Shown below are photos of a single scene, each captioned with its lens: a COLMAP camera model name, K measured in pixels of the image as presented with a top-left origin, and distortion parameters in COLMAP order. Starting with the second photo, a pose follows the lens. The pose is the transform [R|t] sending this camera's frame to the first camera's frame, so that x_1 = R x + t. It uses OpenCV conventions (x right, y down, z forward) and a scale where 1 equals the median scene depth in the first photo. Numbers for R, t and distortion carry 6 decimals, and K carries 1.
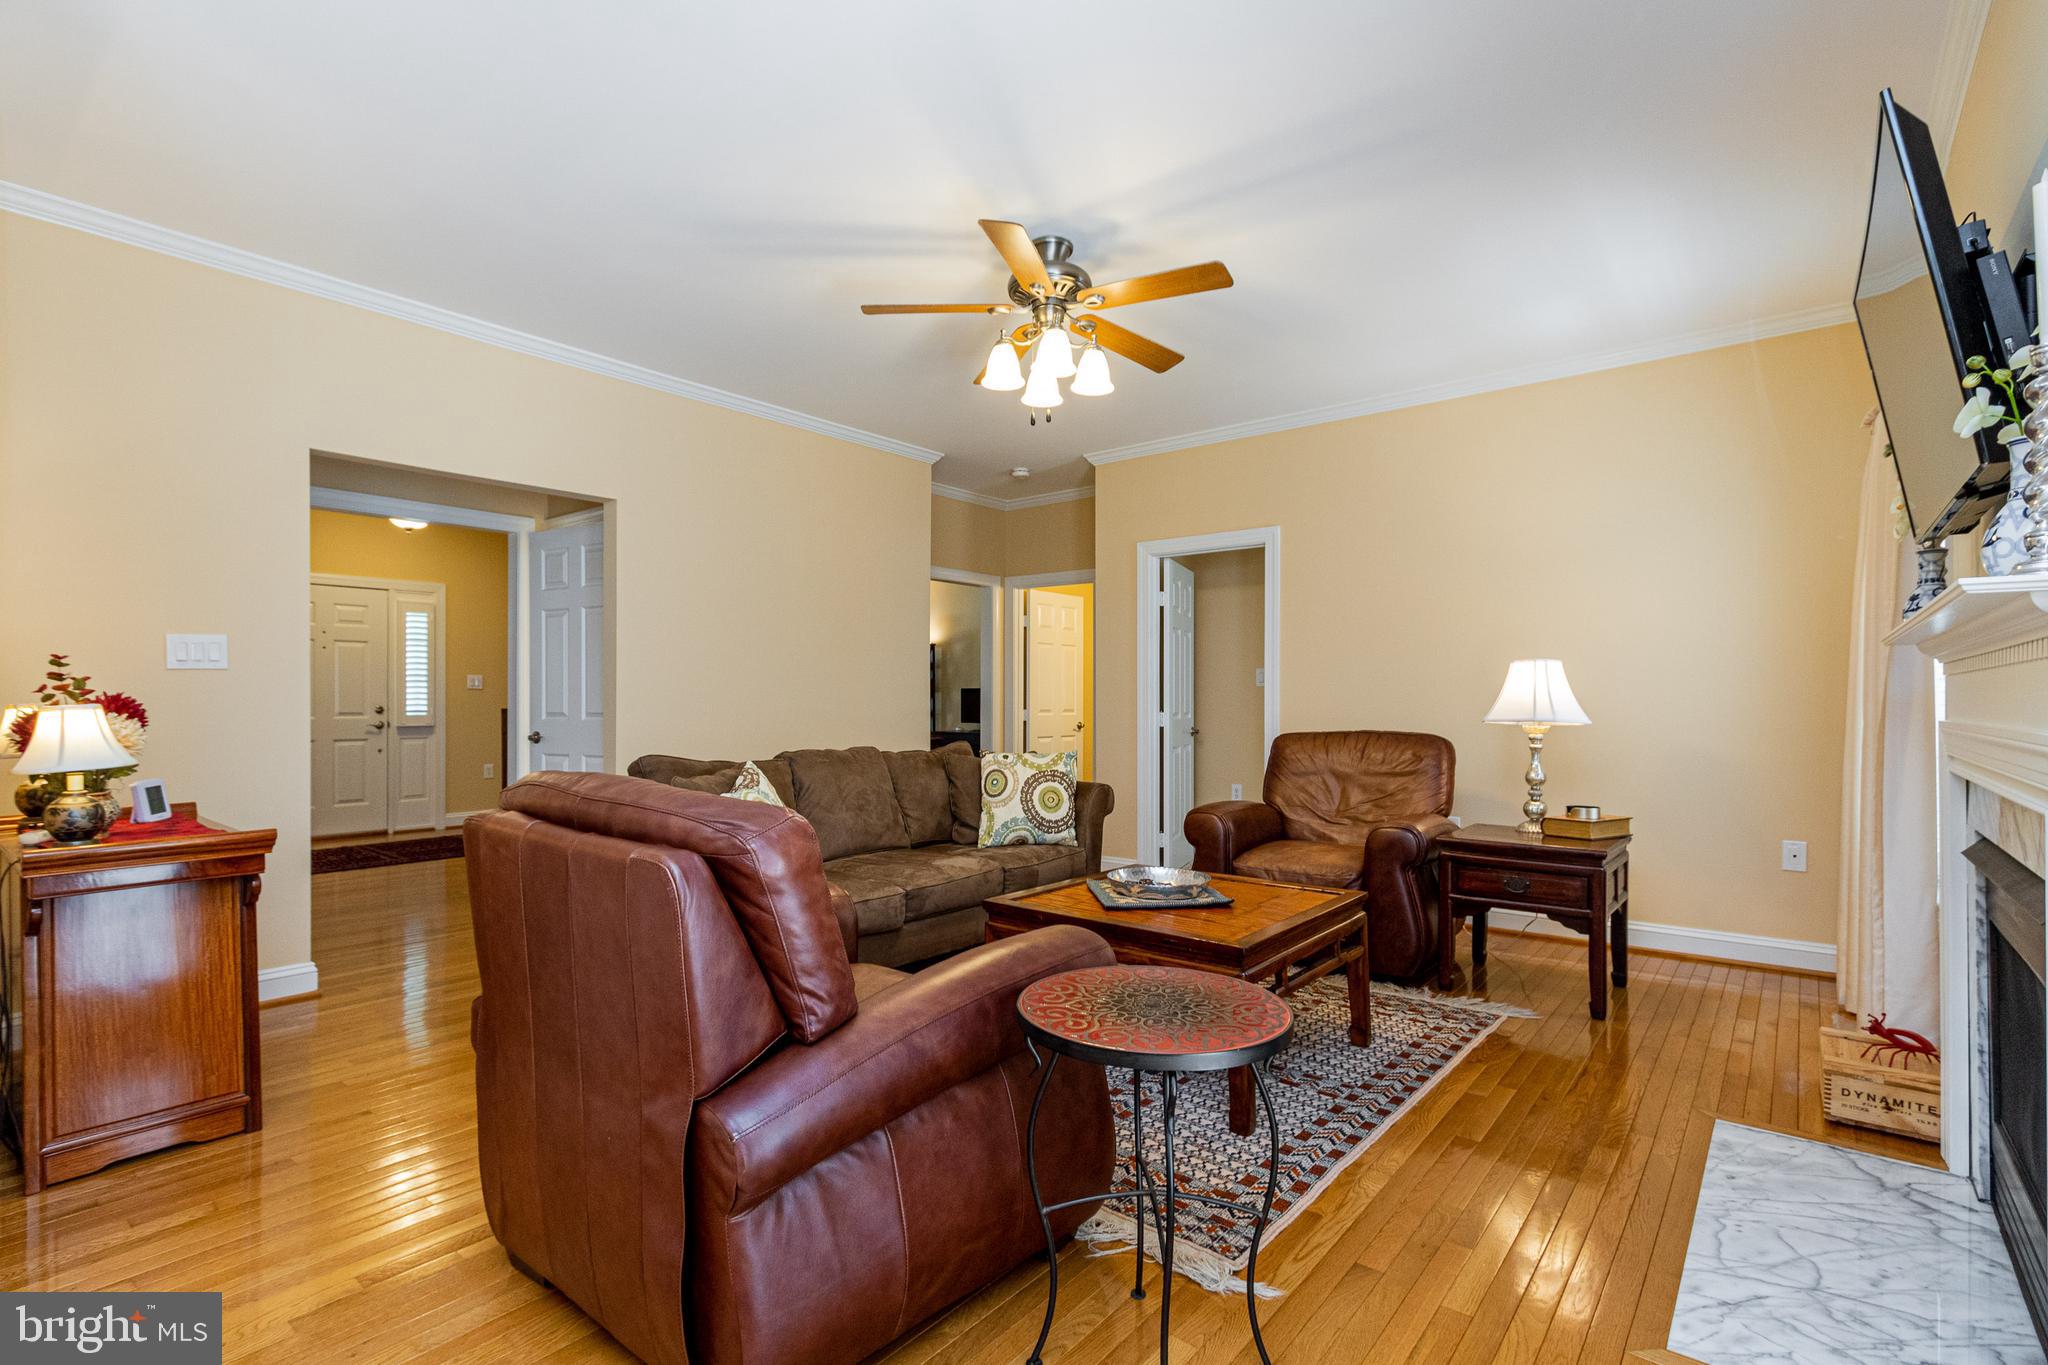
lens RADIAL K [[953.5, 0, 1023.5], [0, 953.5, 700.1], [0, 0, 1]] dist [-0.001928, 0.000331]
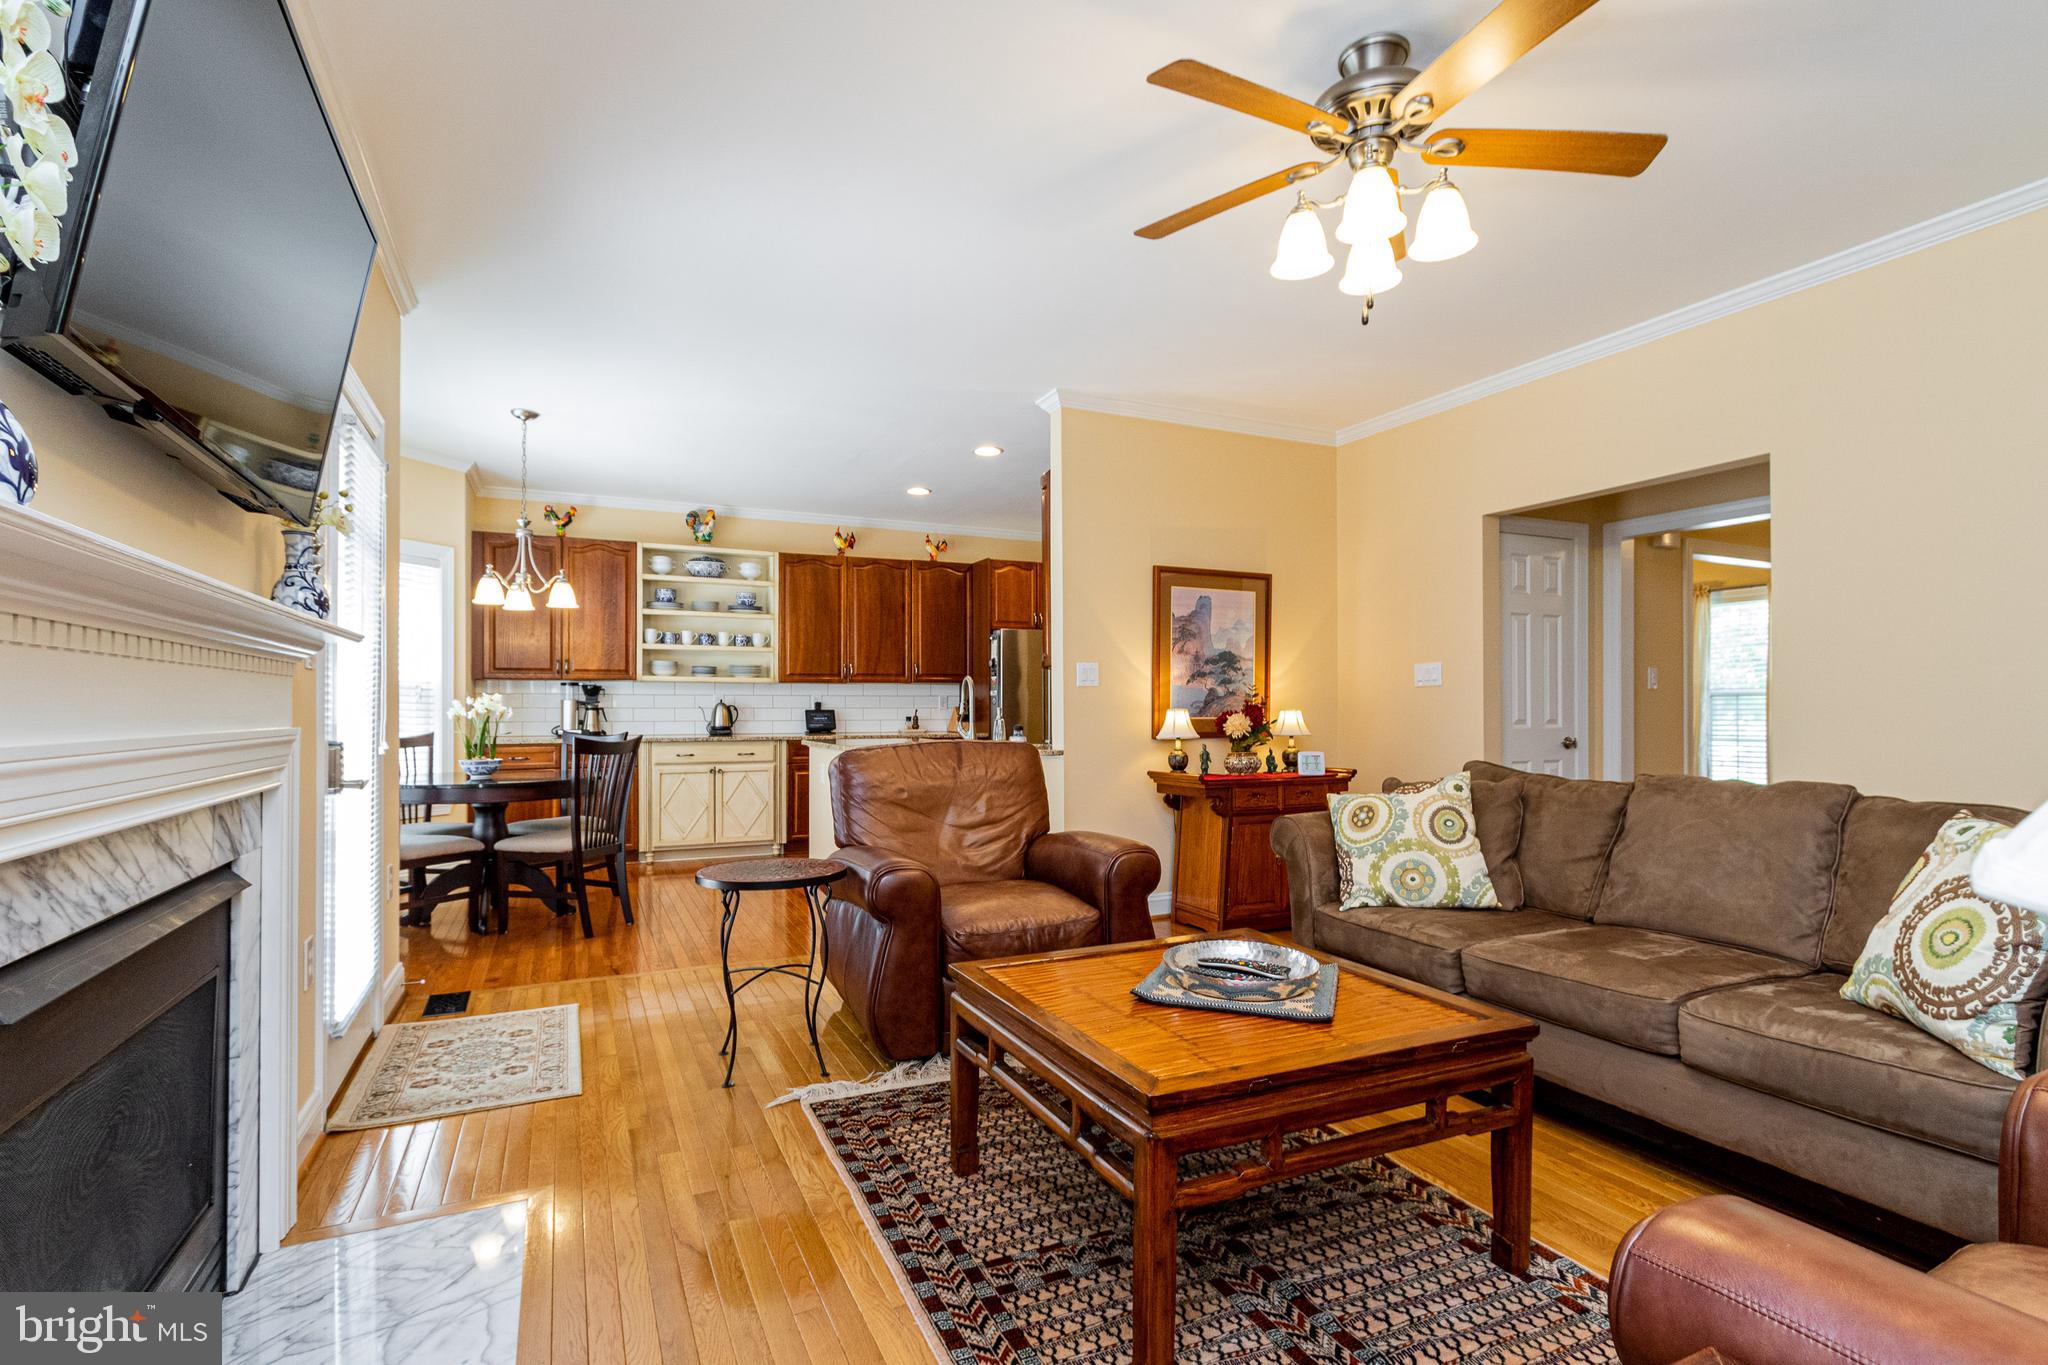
lens RADIAL K [[953.5, 0, 987.9], [0, 953.5, 704.5], [0, 0, 1]] dist [-0.001928, 0.000331]
pose [[-0.452488, -0.009219, -0.891723, 0.952857], [-0.004609, 0.999957, -0.008000, 0.012877], [0.891758, 0.000490, -0.452512, 1.316228]]
